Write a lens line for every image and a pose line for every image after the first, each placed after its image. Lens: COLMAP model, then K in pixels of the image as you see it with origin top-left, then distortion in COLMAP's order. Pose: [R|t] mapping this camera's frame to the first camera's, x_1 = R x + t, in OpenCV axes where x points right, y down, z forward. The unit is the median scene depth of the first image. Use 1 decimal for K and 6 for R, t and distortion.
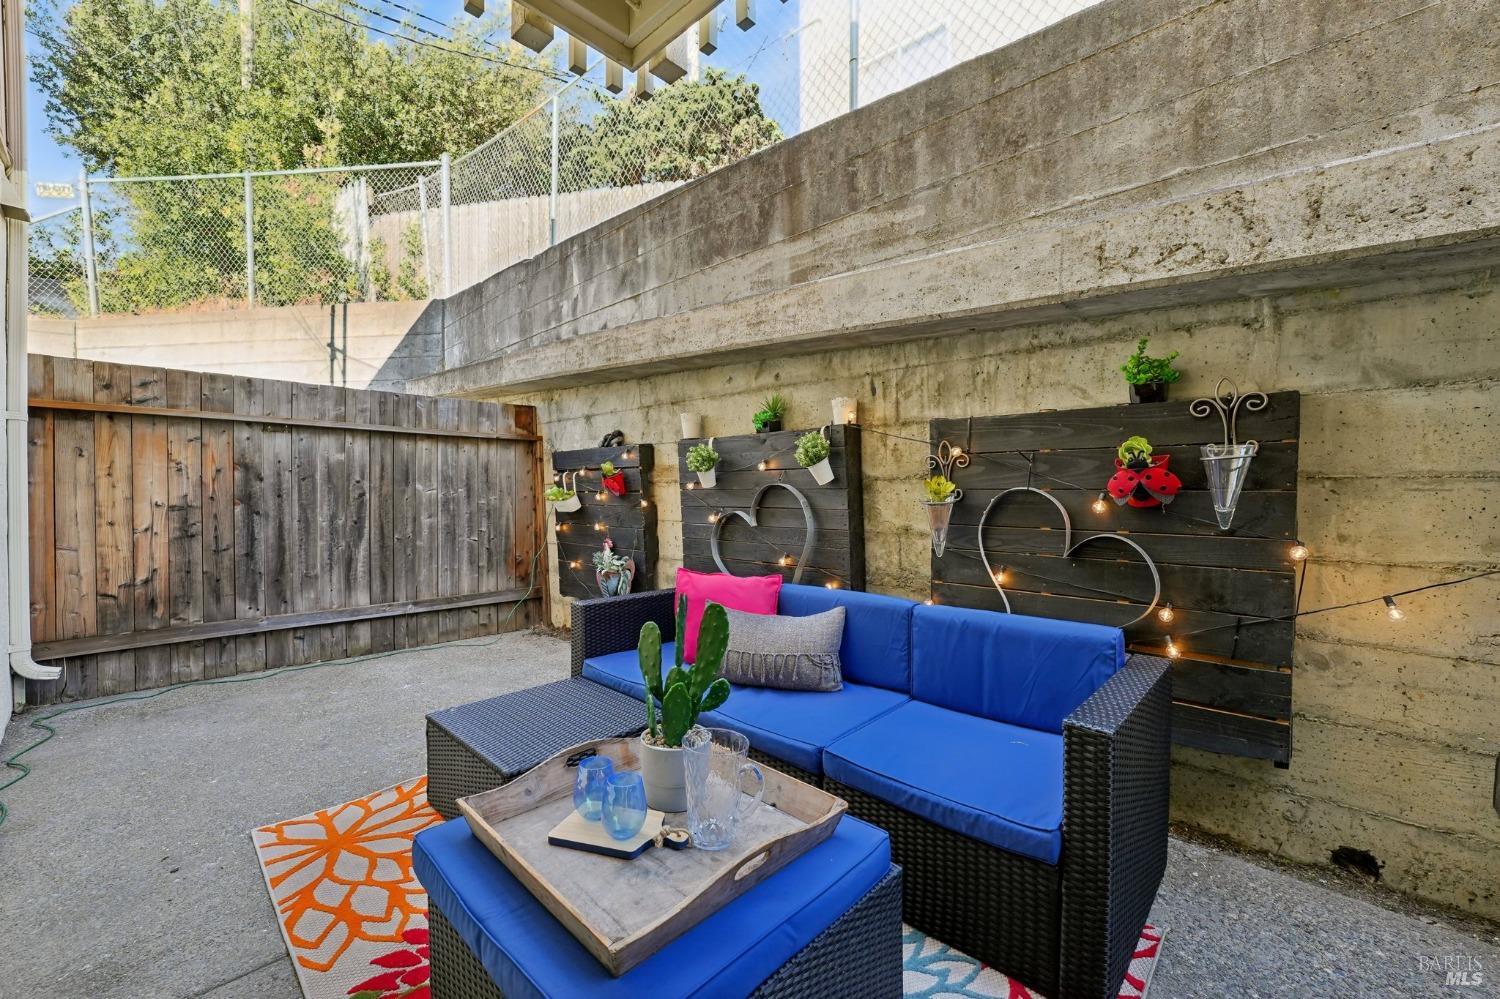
lens RADIAL K [[613.2, 0, 746.8], [0, 613.2, 497.1], [0, 0, 1]] dist [-0.015044, 0.000197]
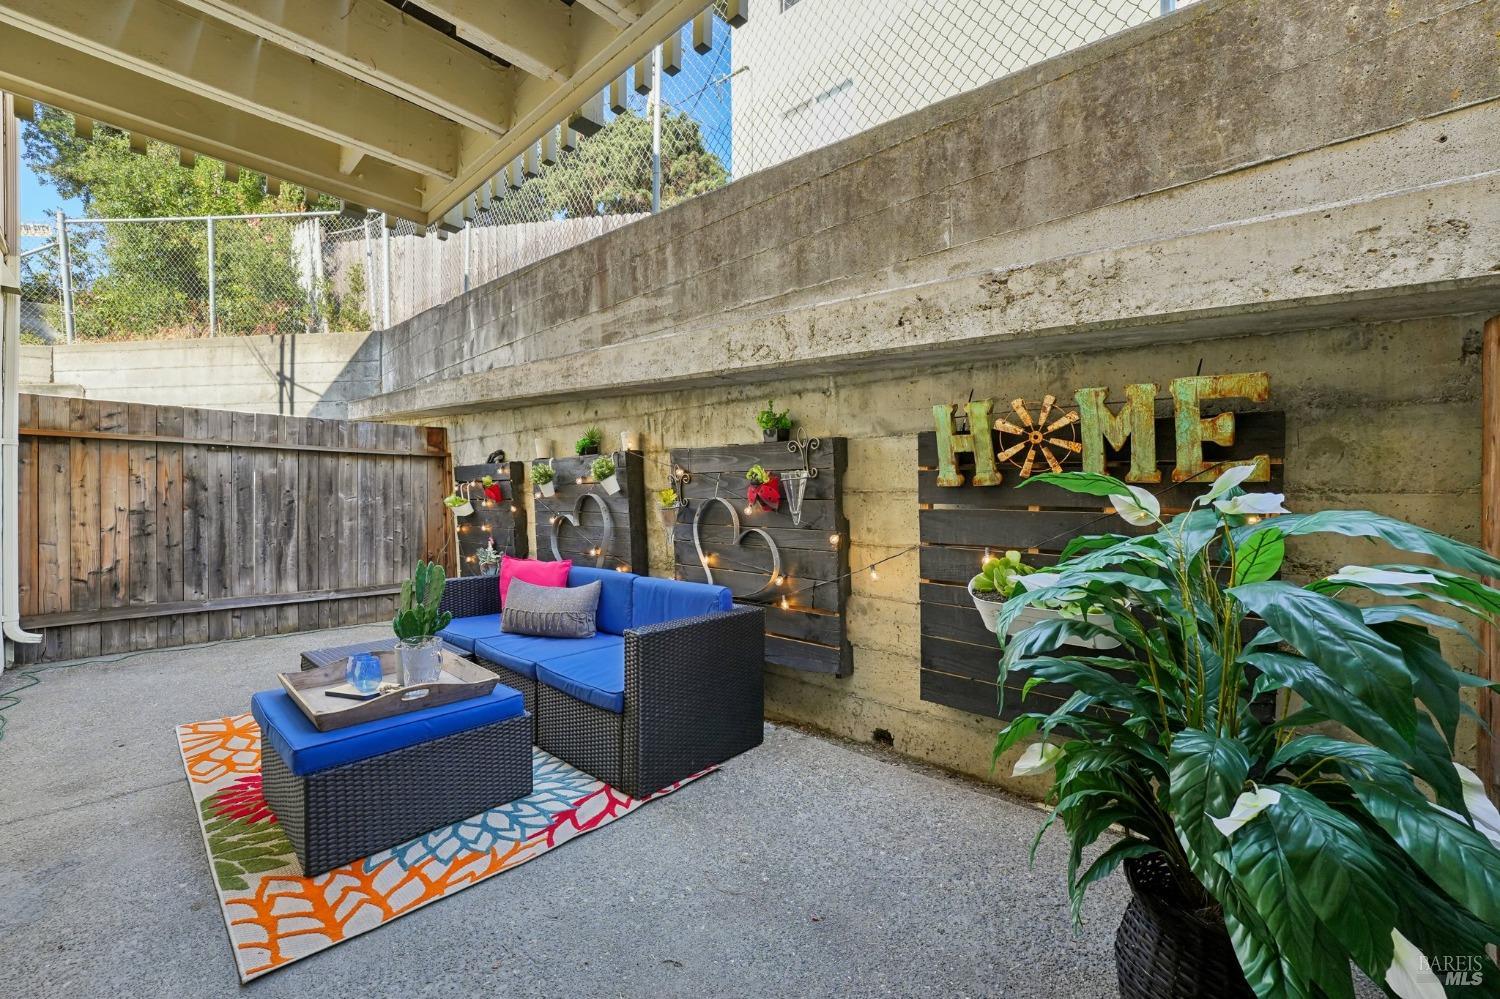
lens RADIAL K [[617.0, 0, 750.0], [0, 617.0, 499.5], [0, 0, 1]] dist [-0.014407, 0.000600]
pose [[0.999815, 0.000812, 0.019241, 0.337507], [-0.000665, 0.999971, -0.007602, 0.000364], [-0.019246, 0.007588, 0.999786, -0.316377]]
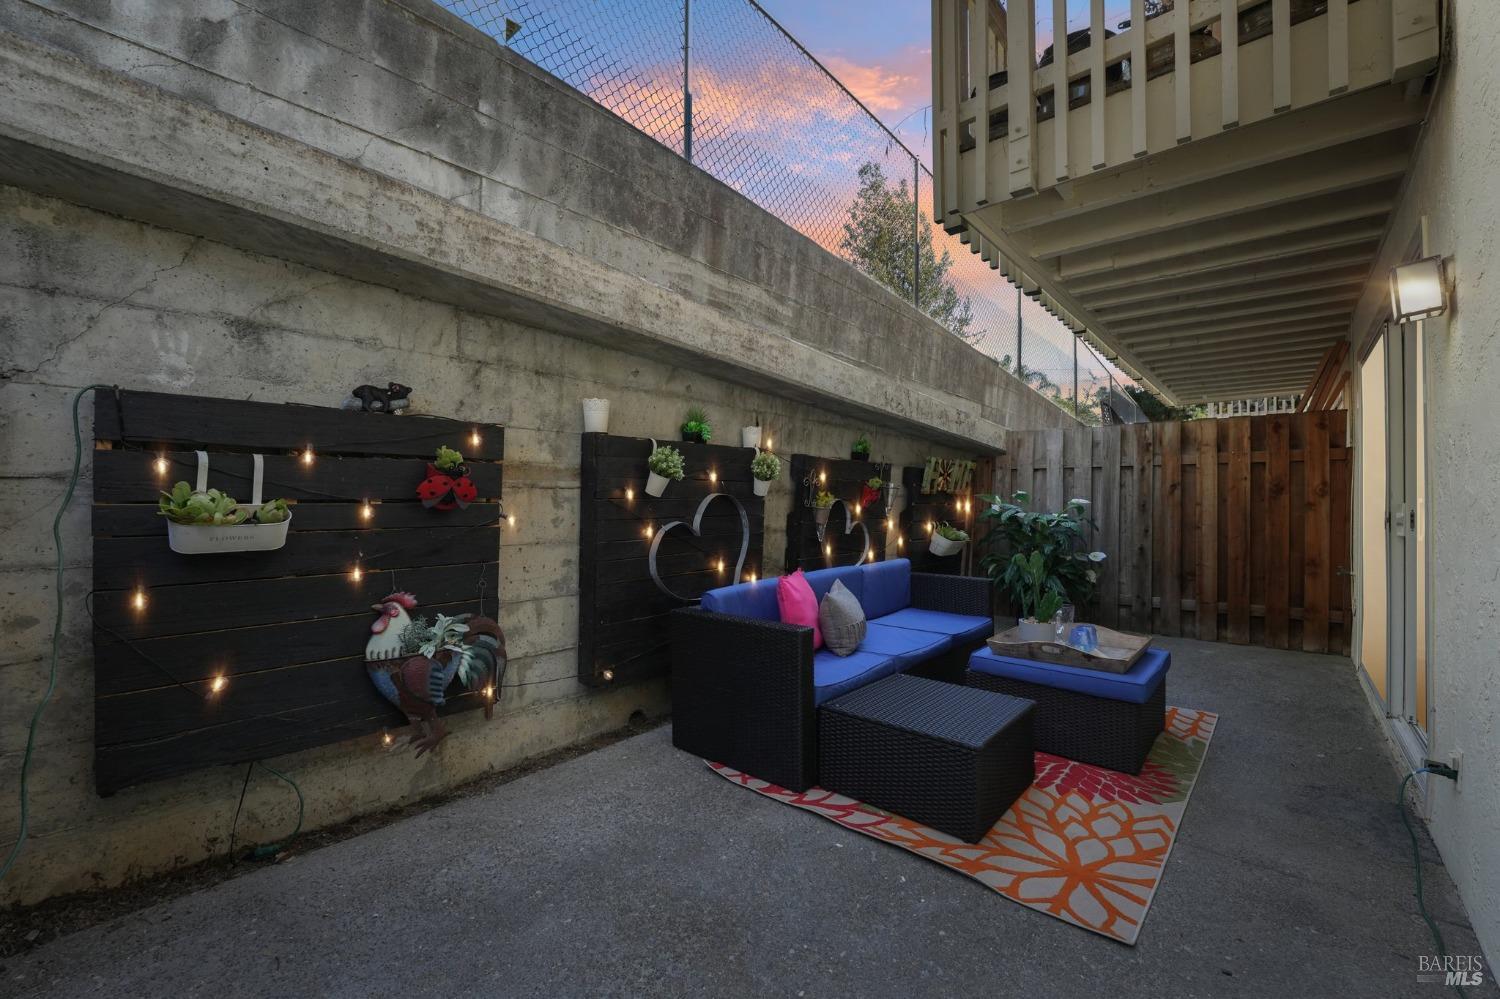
lens RADIAL K [[612.7, 0, 750.0], [0, 612.7, 499.5], [0, 0, 1]] dist [-0.032499, -0.000075]
pose [[-0.045549, 0.003196, 0.998957, -0.918651], [0.009153, 0.999954, -0.002782, -0.007821], [-0.998920, 0.009017, -0.045576, 0.896479]]
